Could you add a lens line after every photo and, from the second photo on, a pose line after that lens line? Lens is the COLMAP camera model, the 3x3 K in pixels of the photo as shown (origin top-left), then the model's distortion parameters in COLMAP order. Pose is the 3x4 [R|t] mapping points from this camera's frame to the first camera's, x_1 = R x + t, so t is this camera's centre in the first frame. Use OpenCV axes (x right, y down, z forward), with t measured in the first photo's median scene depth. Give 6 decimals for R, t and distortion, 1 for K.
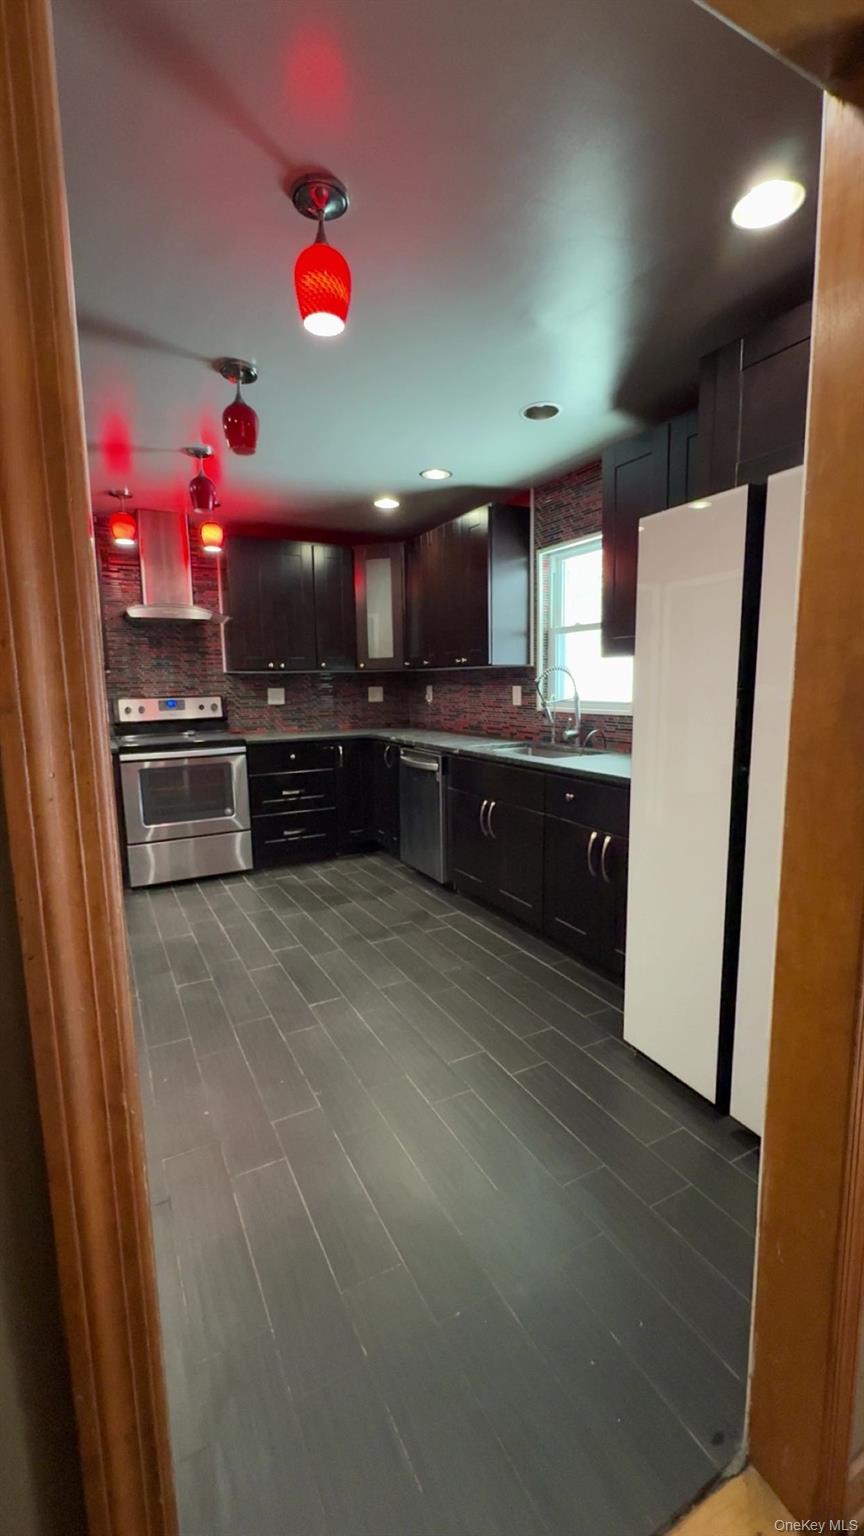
lens RADIAL K [[648.2, 0, 437.8], [0, 648.2, 769.8], [0, 0, 1]] dist [0.001318, -0.002223]
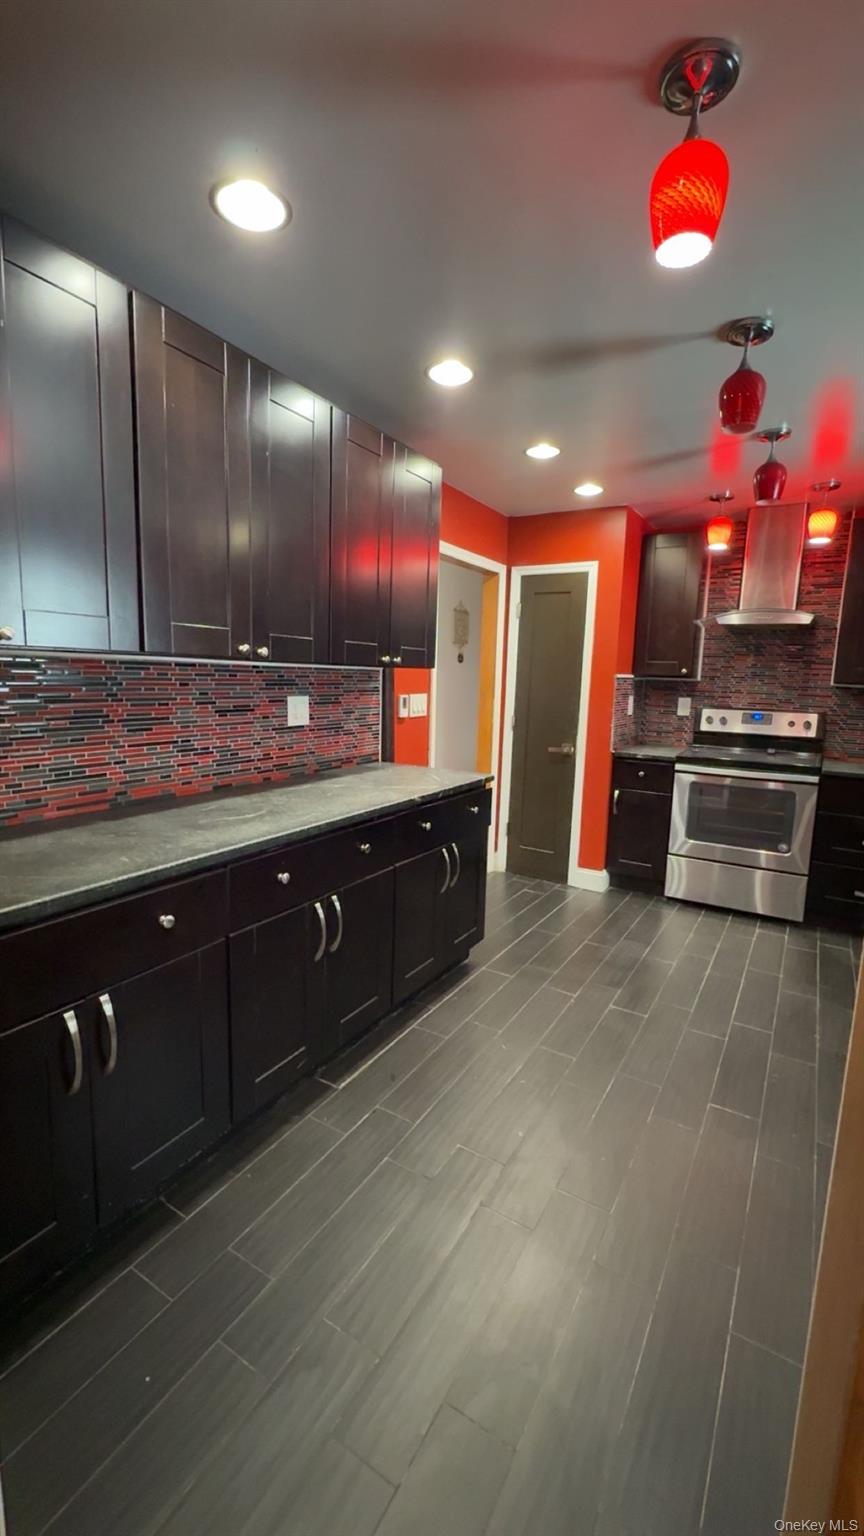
lens RADIAL K [[648.2, 0, 435.5], [0, 648.2, 769.0], [0, 0, 1]] dist [0.001318, -0.002223]
pose [[0.502560, 0.157716, -0.850035, 0.175479], [-0.158469, 0.983366, 0.088764, -0.045717], [0.849895, 0.090095, 0.519194, 0.171485]]
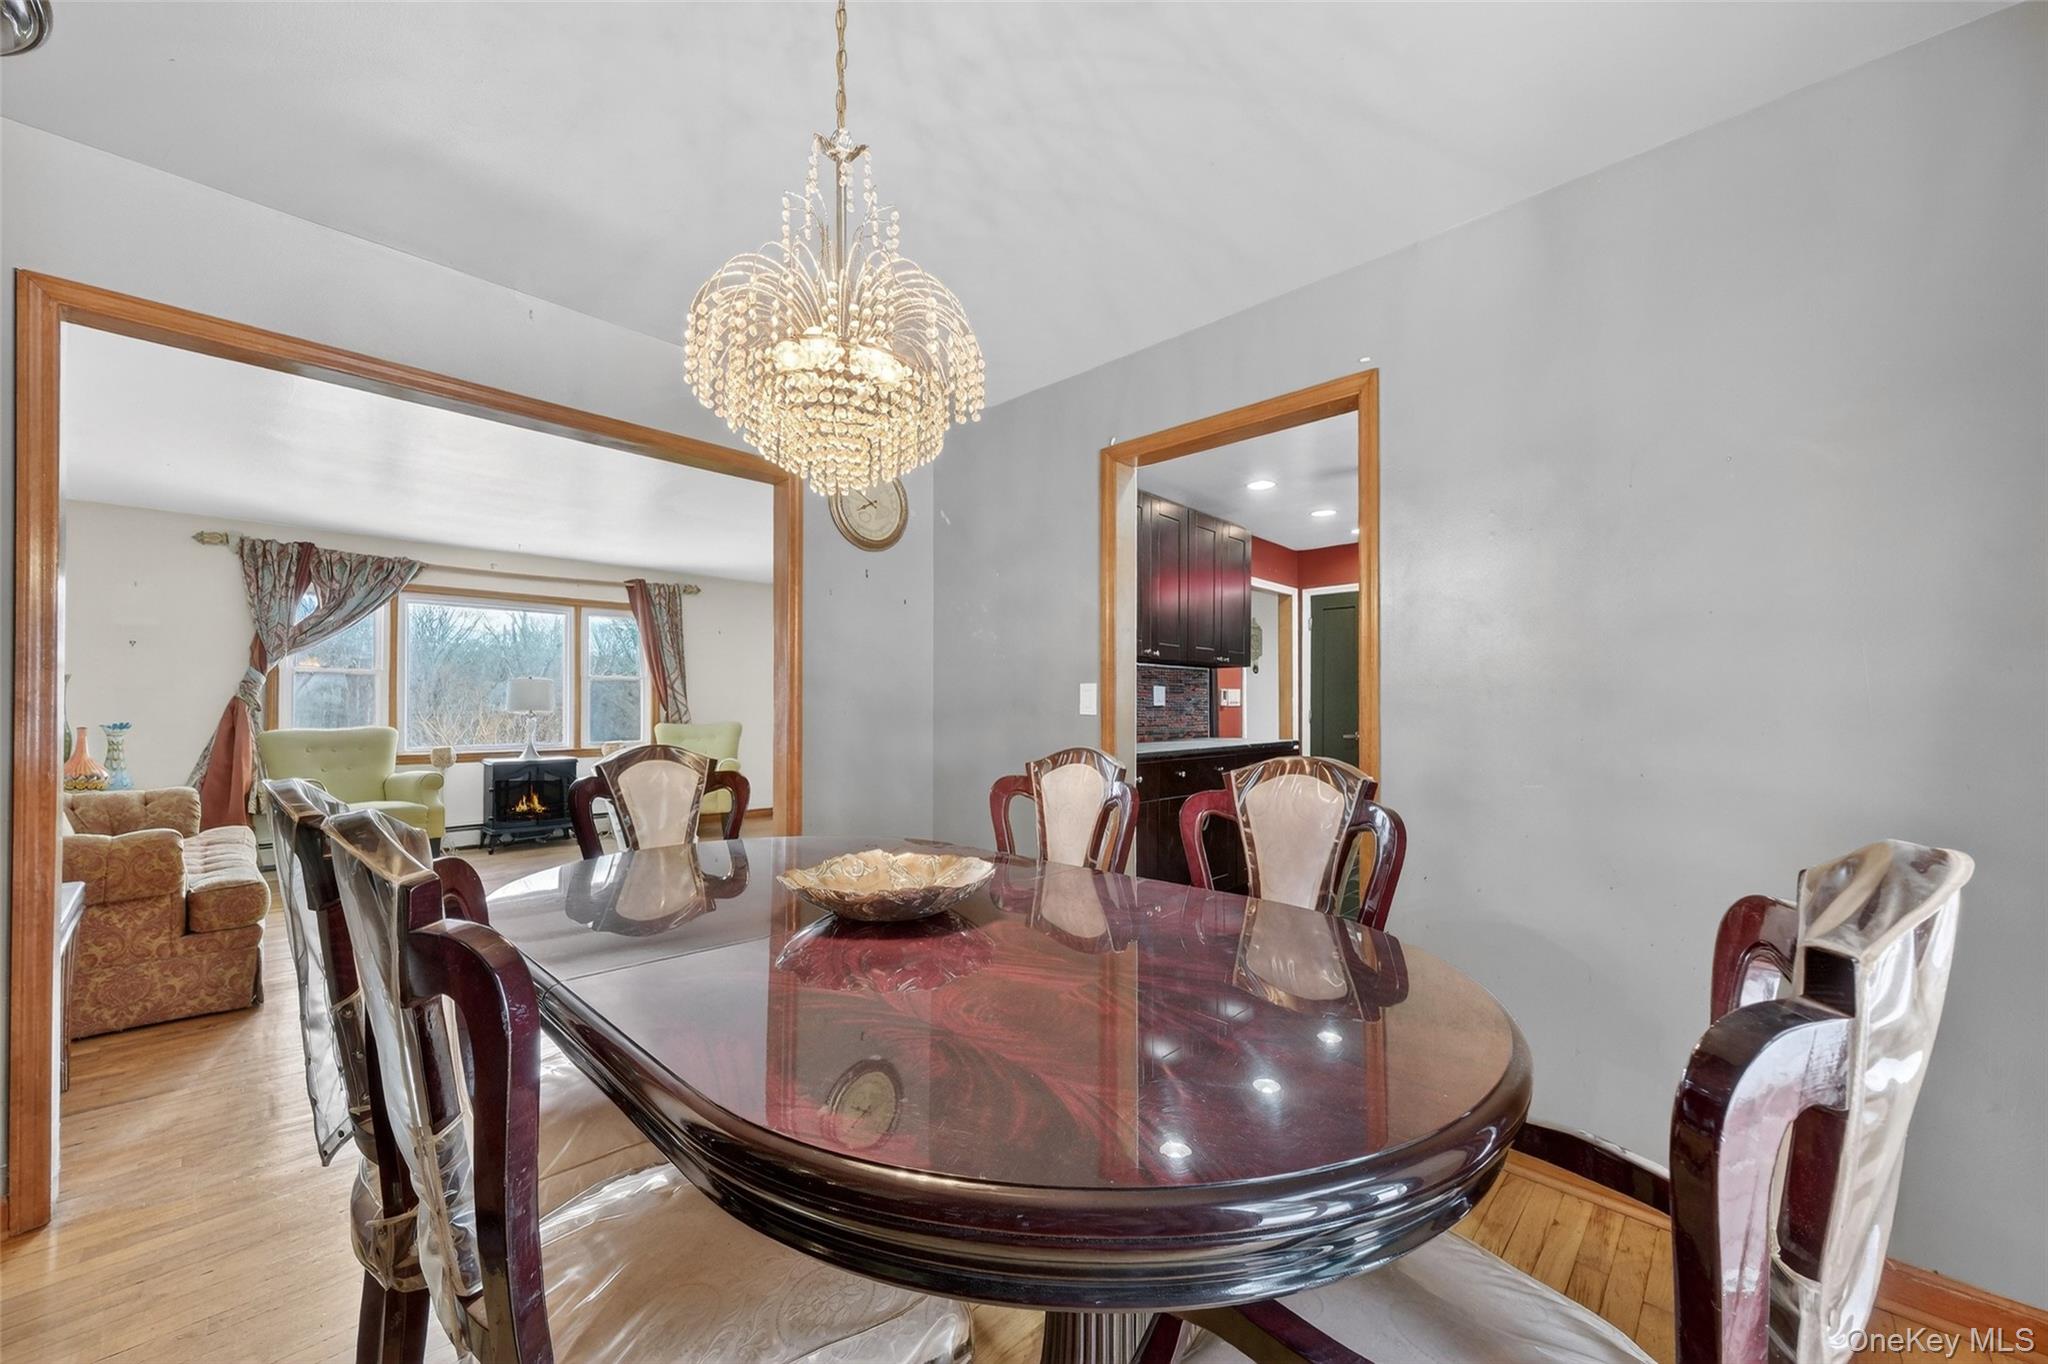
lens RADIAL K [[792.9, 0, 997.7], [0, 792.9, 709.4], [0, 0, 1]] dist [-0.001133, 0.000020]
pose [[0.283177, 0.017408, -0.958910, 0.657726], [-0.140890, 0.989743, -0.023638, 0.069295], [0.948662, 0.141795, 0.282726, -0.210621]]
